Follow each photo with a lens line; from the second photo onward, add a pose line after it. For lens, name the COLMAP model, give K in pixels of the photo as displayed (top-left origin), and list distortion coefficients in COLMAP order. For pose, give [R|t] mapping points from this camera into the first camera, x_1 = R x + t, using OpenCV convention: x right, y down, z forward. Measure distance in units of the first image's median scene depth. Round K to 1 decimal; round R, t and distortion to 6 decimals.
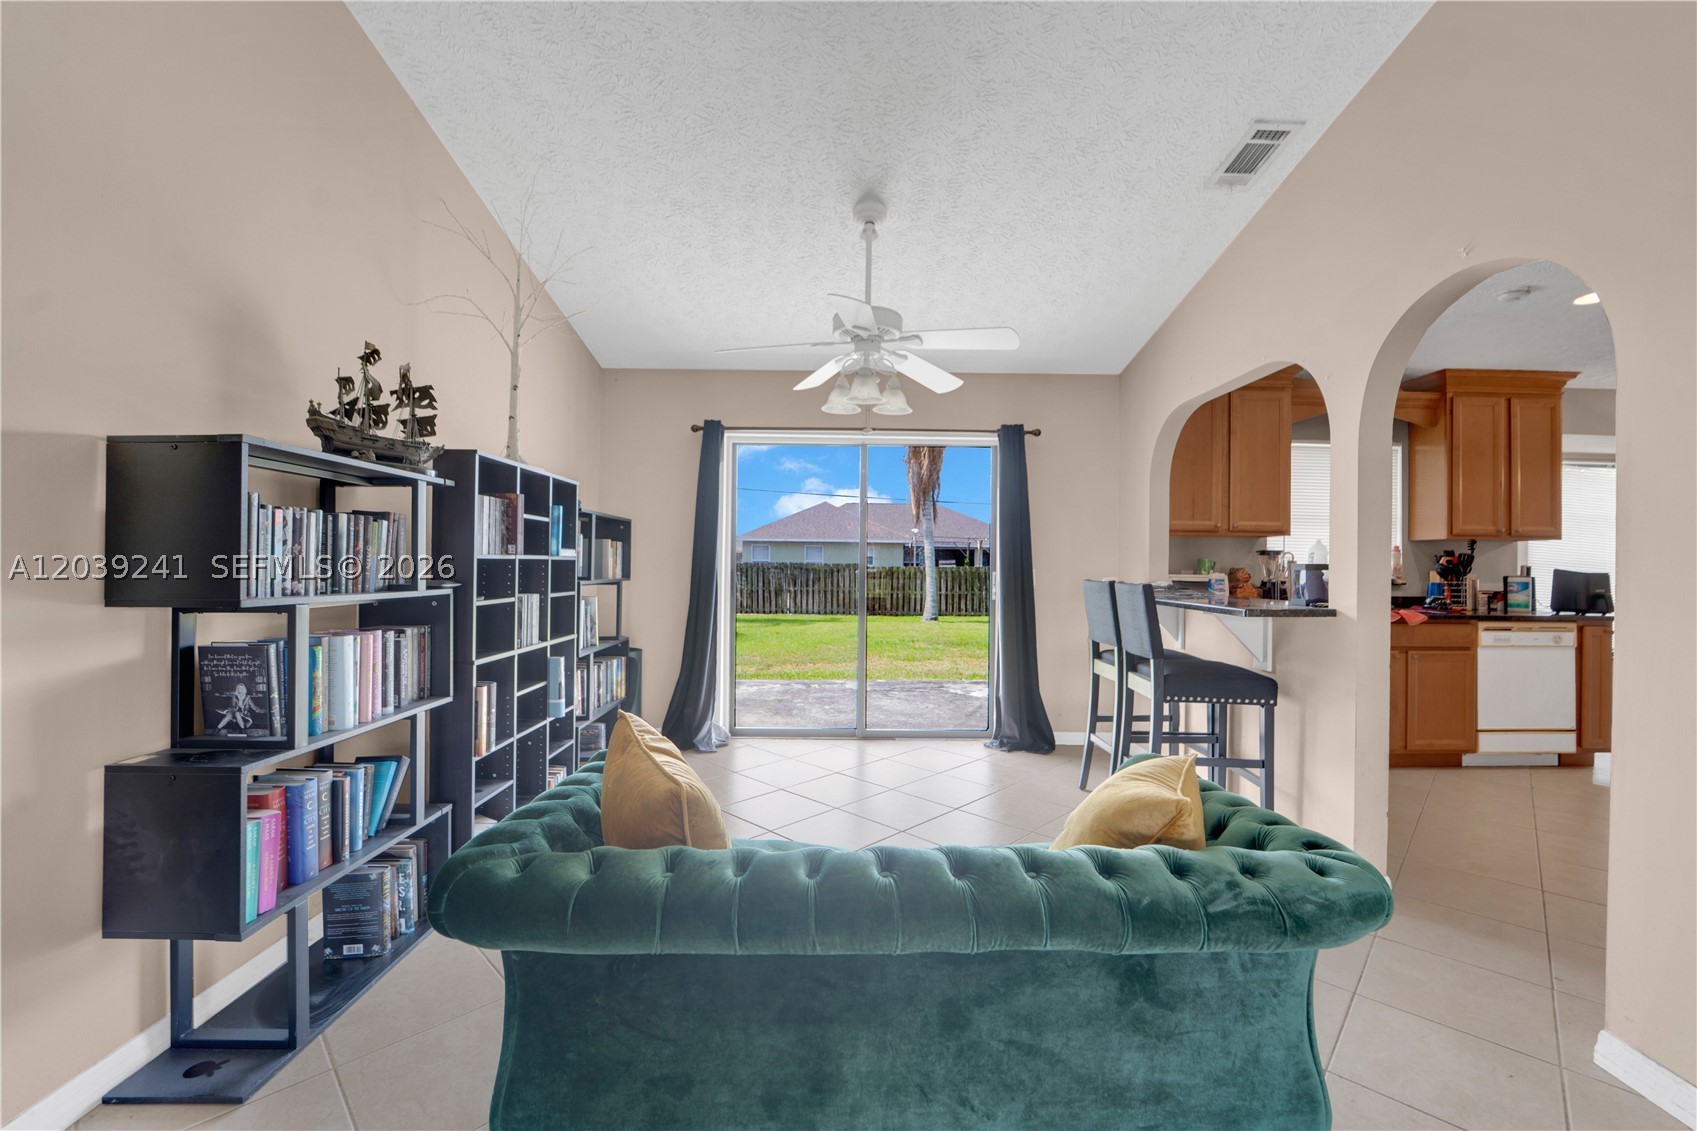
lens RADIAL K [[684.8, 0, 850.6], [0, 684.8, 559.7], [0, 0, 1]] dist [-0.017363, 0.000358]
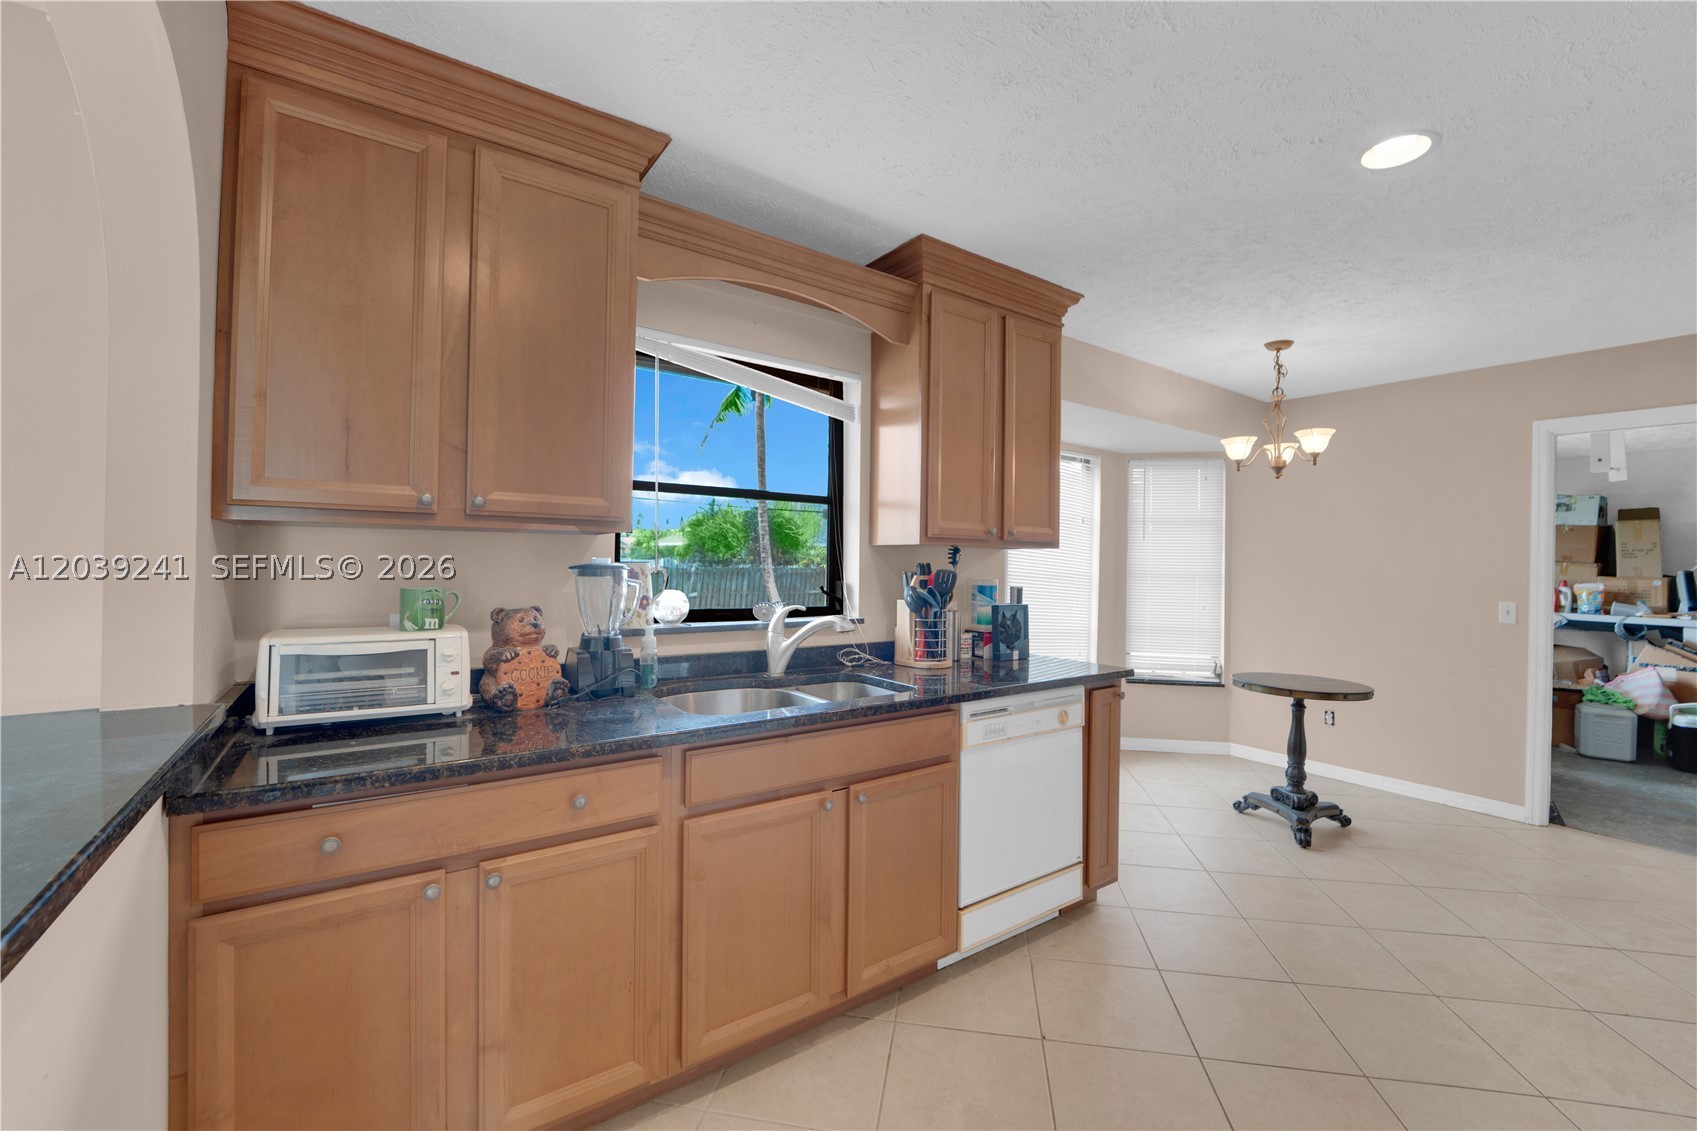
lens RADIAL K [[684.8, 0, 850.6], [0, 684.8, 559.7], [0, 0, 1]] dist [-0.017363, 0.000358]
pose [[0.825960, 0.003019, 0.563721, 0.519308], [-0.008636, 0.999936, 0.007298, -0.022158], [-0.563663, -0.010896, 0.825933, 0.568487]]
